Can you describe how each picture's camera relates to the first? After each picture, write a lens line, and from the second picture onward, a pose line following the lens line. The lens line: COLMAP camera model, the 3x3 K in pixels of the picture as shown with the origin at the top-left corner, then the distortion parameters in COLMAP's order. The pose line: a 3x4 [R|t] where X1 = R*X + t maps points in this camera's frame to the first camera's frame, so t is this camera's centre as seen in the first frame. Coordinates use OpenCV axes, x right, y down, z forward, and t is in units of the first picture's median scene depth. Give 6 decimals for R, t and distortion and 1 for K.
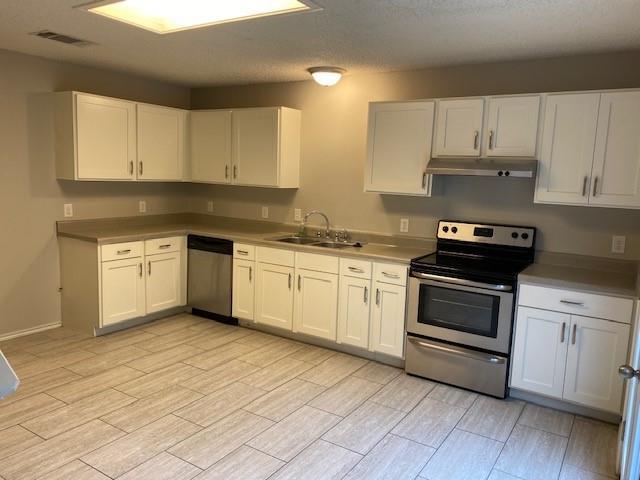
lens RADIAL K [[494.0, 0, 320.0], [0, 494.0, 240.0], [0, 0, 1]] dist [0.047670, -0.014801]
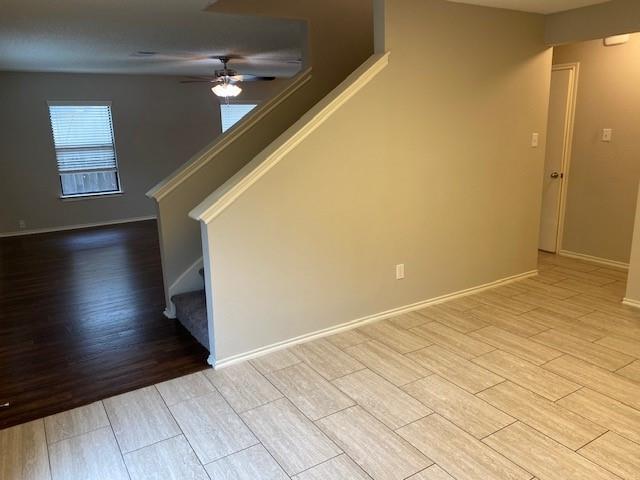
lens RADIAL K [[494.0, 0, 320.0], [0, 494.0, 240.0], [0, 0, 1]] dist [0.047670, -0.014801]
pose [[-0.398808, 0.194878, -0.896088, 0.455340], [-0.117712, 0.958197, 0.260773, -0.107822], [0.909448, 0.209479, -0.359197, 0.796992]]
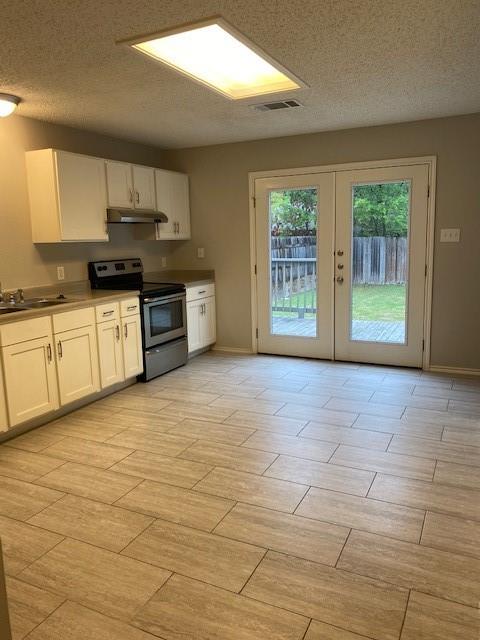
lens RADIAL K [[494.0, 0, 240.0], [0, 494.0, 320.0], [0, 0, 1]] dist [0.047670, -0.014801]
pose [[-0.134851, -0.193351, 0.971818, -1.087713], [0.157687, 0.964090, 0.213694, -0.117394], [-0.978238, 0.182060, -0.099520, 0.898461]]
